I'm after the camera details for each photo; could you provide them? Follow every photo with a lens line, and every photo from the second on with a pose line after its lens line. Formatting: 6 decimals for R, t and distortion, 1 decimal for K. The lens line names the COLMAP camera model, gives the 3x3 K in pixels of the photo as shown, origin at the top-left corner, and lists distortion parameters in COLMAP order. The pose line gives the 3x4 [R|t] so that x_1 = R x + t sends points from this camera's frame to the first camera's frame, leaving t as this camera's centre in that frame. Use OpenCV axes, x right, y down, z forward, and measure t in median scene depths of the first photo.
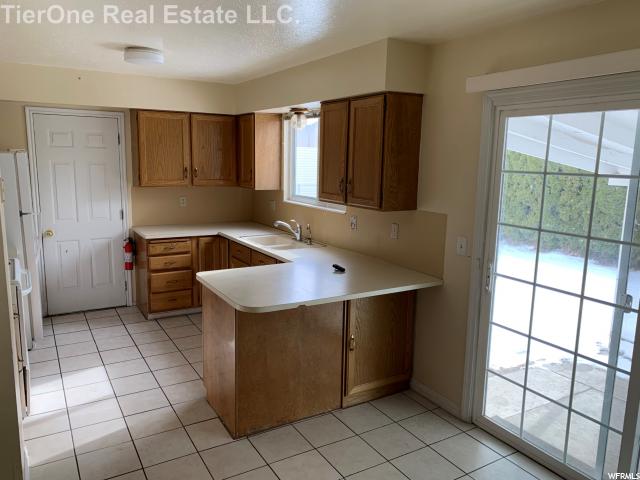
lens RADIAL K [[492.9, 0, 320.0], [0, 492.9, 240.0], [0, 0, 1]] dist [0.035815, -0.022296]
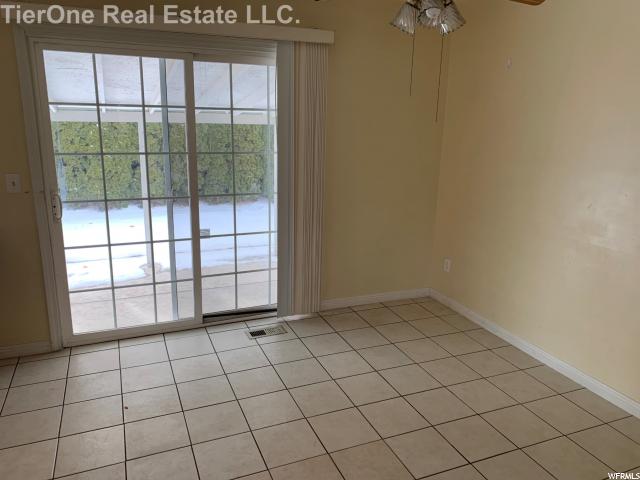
lens RADIAL K [[492.9, 0, 320.0], [0, 492.9, 240.0], [0, 0, 1]] dist [0.035815, -0.022296]
pose [[0.134973, -0.258796, 0.956455, -0.639011], [0.146700, 0.959870, 0.239018, -0.028004], [-0.979929, 0.108051, 0.167522, 0.293084]]
